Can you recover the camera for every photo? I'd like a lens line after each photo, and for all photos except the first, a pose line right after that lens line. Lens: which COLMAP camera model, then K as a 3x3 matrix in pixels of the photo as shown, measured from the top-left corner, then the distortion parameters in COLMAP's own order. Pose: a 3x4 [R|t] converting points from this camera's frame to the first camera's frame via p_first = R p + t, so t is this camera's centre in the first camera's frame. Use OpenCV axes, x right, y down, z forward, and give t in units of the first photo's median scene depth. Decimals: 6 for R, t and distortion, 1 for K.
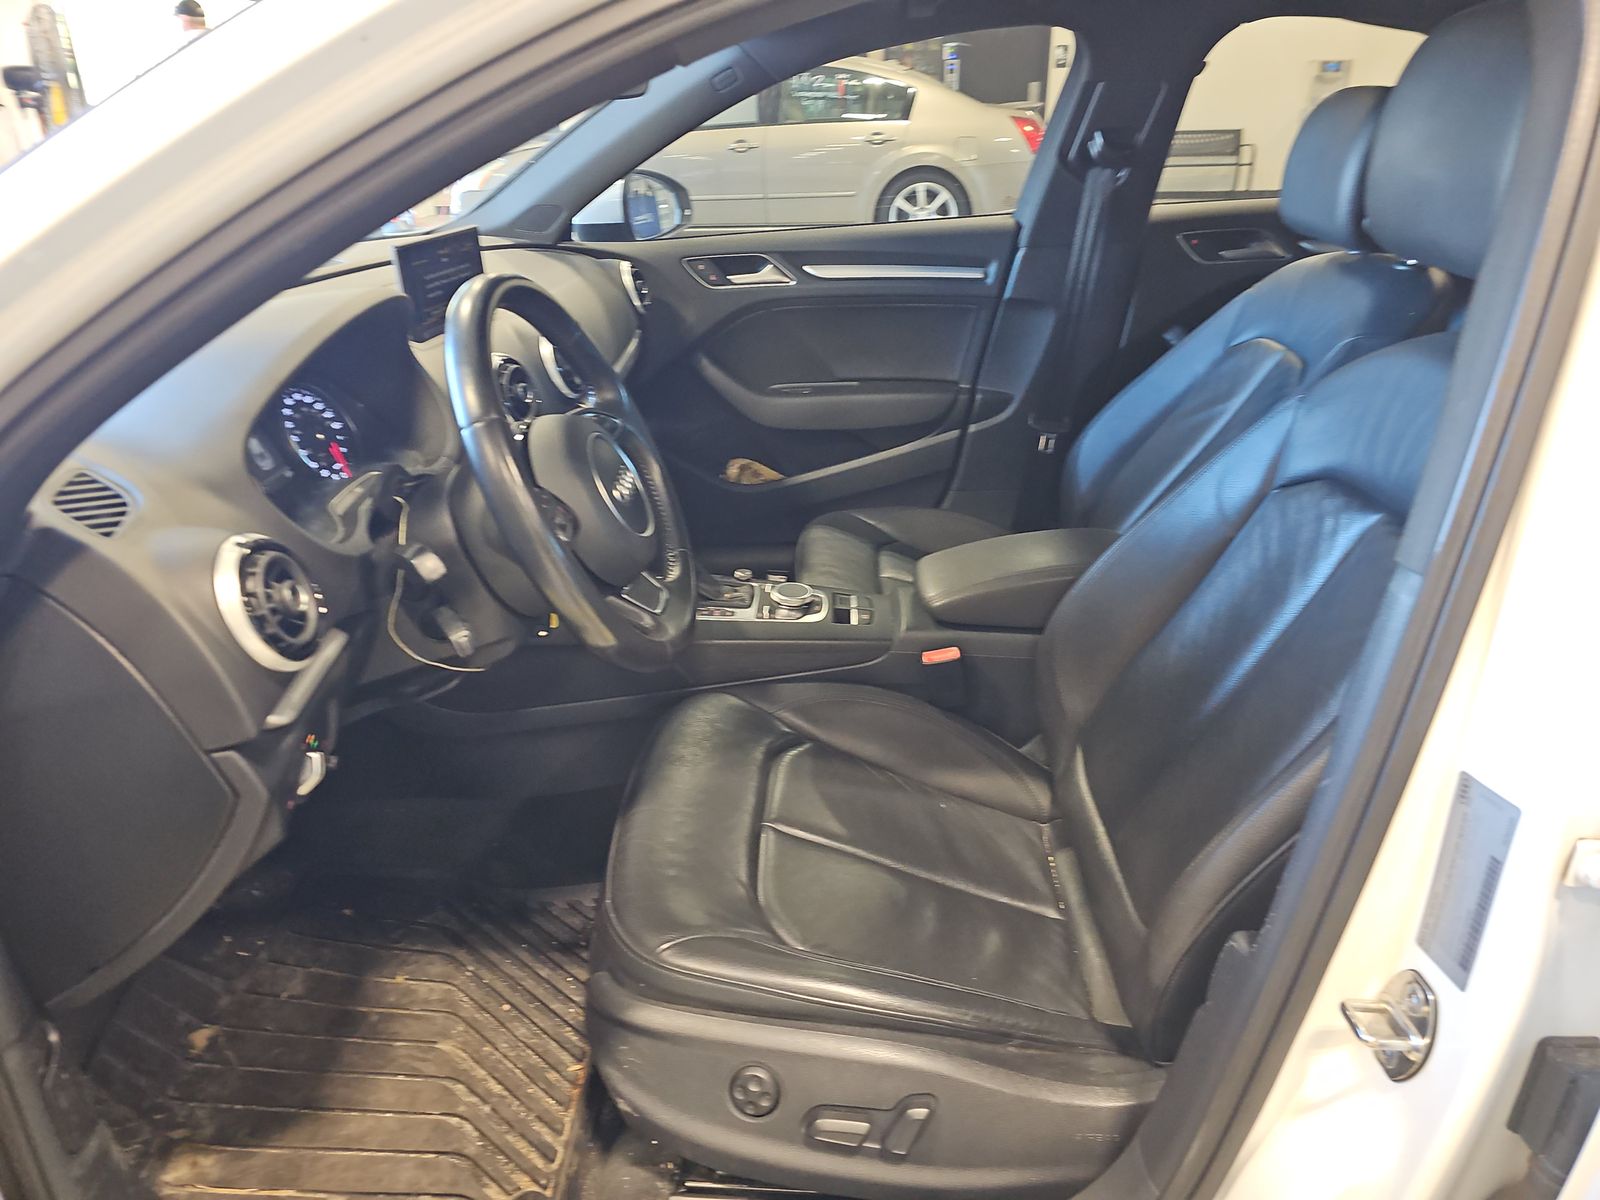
lens RADIAL K [[1075.9, 0, 810.7], [0, 1075.9, 611.4], [0, 0, 1]] dist [0.038054, -0.041626]
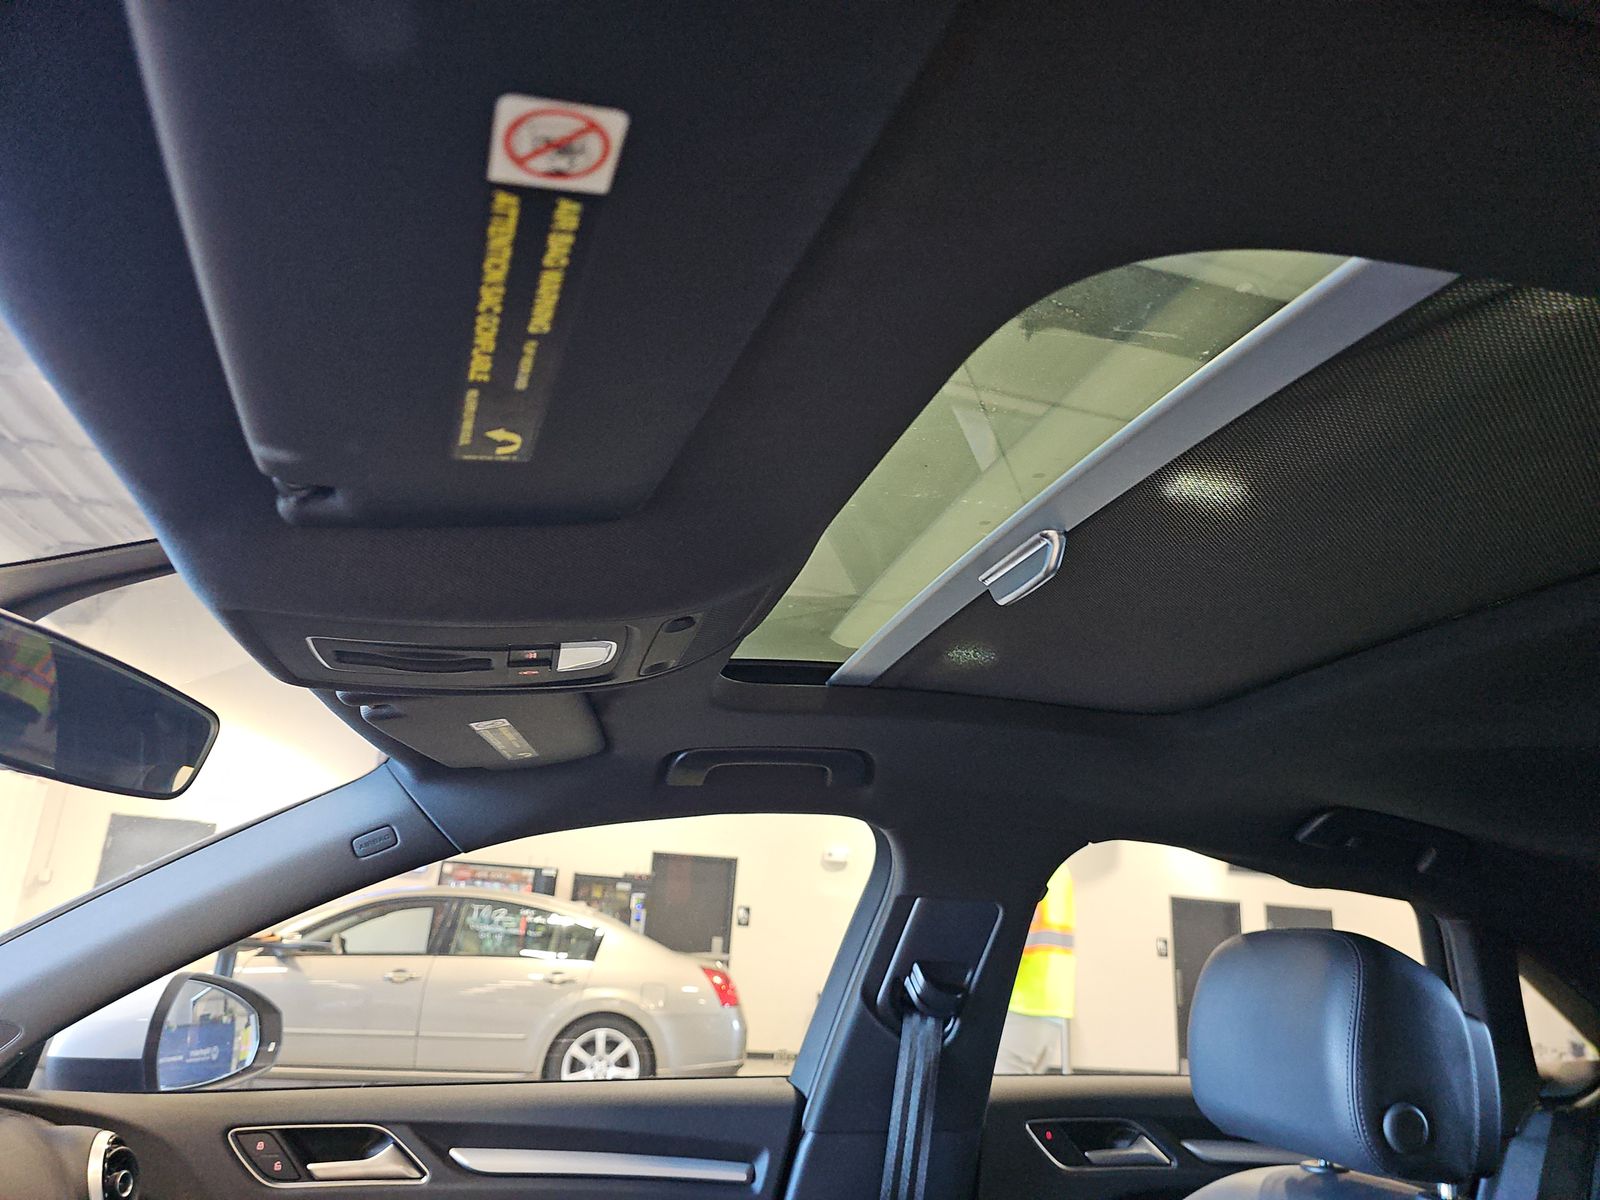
lens RADIAL K [[1075.9, 0, 798.1], [0, 1075.9, 603.5], [0, 0, 1]] dist [0.038054, -0.041626]
pose [[0.961060, 0.153422, 0.229838, -0.005235], [0.046120, 0.731007, -0.680810, -0.111115], [-0.272464, 0.664899, 0.695465, 0.298979]]
